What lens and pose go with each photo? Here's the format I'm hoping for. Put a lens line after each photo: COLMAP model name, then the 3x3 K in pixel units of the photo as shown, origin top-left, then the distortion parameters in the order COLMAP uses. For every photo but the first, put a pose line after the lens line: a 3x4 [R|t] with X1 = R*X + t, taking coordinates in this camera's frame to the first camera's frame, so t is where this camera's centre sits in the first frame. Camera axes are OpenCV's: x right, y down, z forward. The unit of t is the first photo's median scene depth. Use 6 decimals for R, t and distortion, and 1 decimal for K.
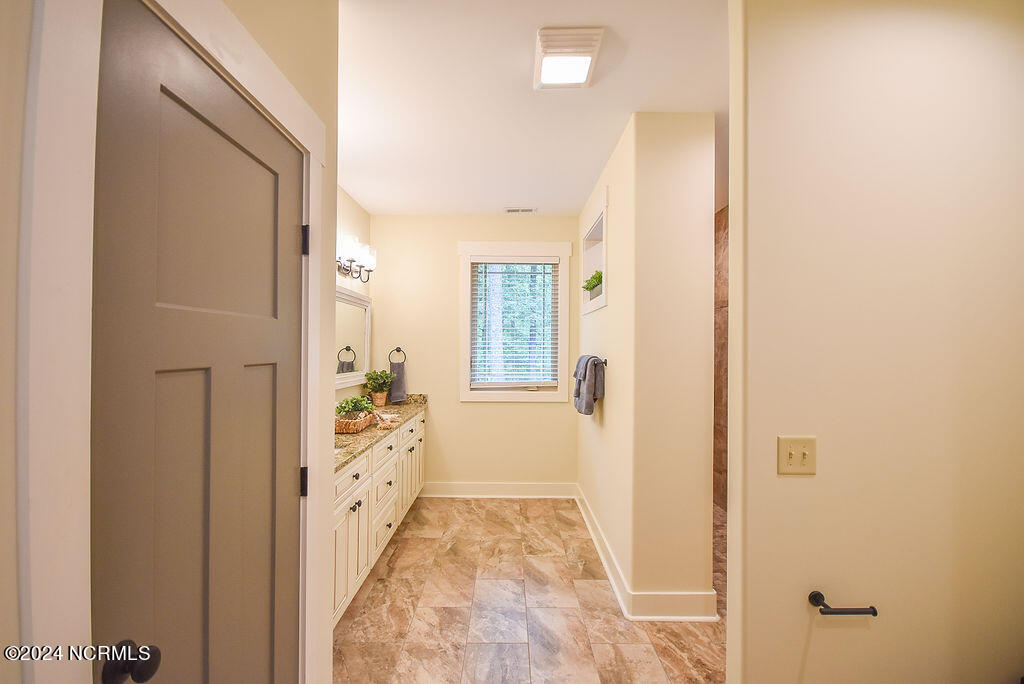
lens RADIAL K [[451.3, 0, 512.0], [0, 451.3, 343.9], [0, 0, 1]] dist [0.010960, -0.012543]
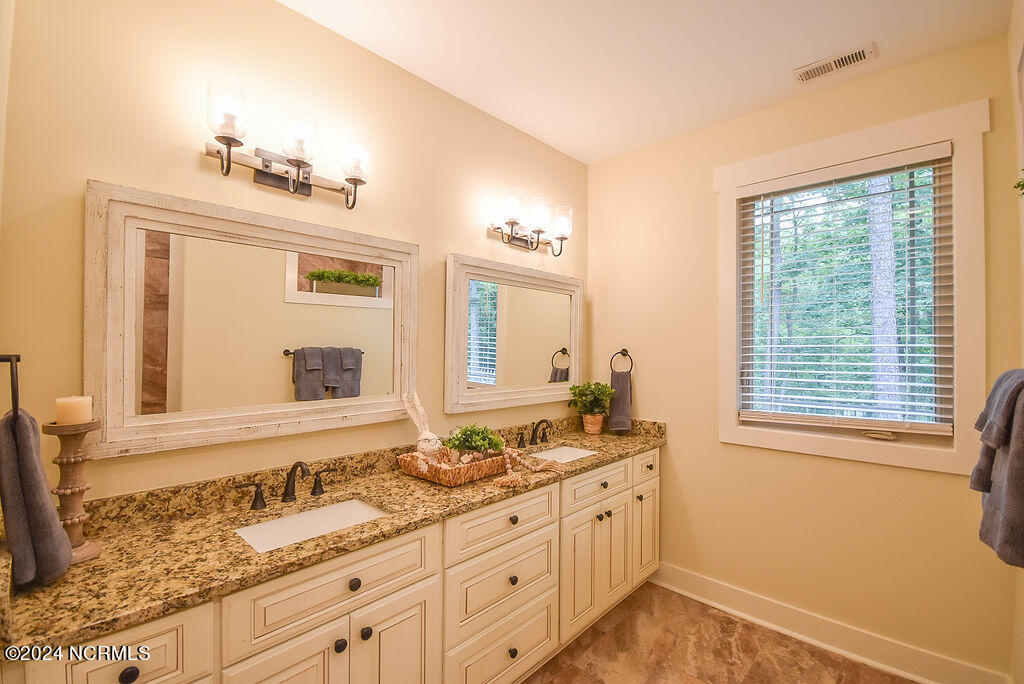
lens RADIAL K [[451.3, 0, 512.0], [0, 451.3, 343.9], [0, 0, 1]] dist [0.010960, -0.012543]
pose [[0.725238, -0.011747, -0.688398, 0.100248], [0.007470, 0.999930, -0.009193, 0.005106], [0.688458, 0.001524, 0.725275, 0.423961]]
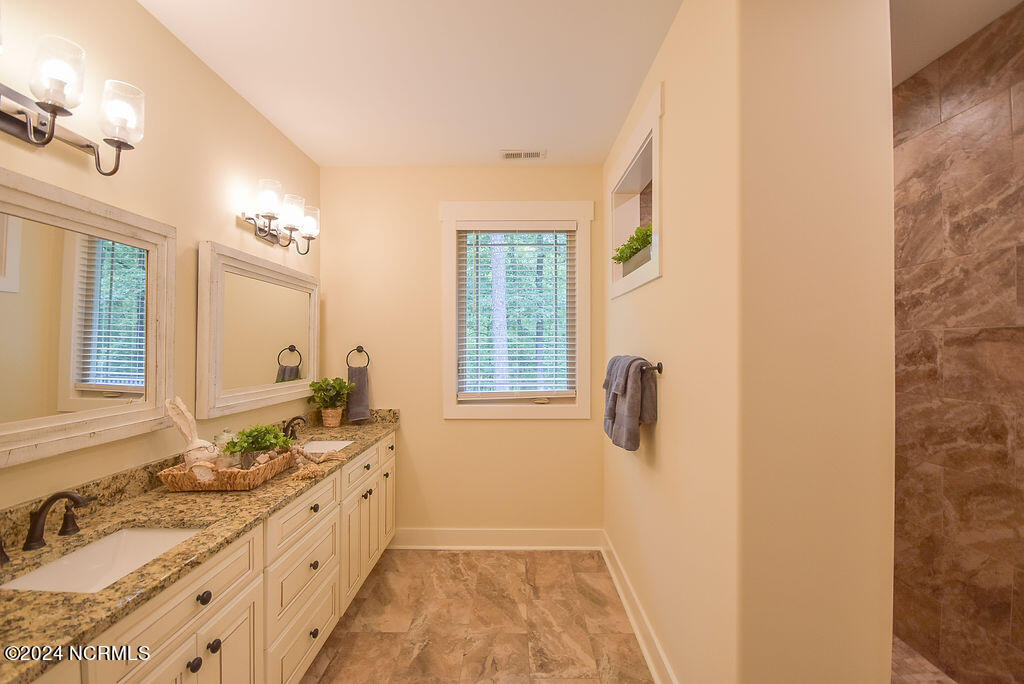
lens RADIAL K [[451.3, 0, 512.0], [0, 451.3, 343.9], [0, 0, 1]] dist [0.010960, -0.012543]
pose [[0.999861, -0.008318, -0.014421, 0.009144], [0.008390, 0.999952, 0.004992, 0.002369], [0.014379, -0.005112, 0.999884, 0.283926]]
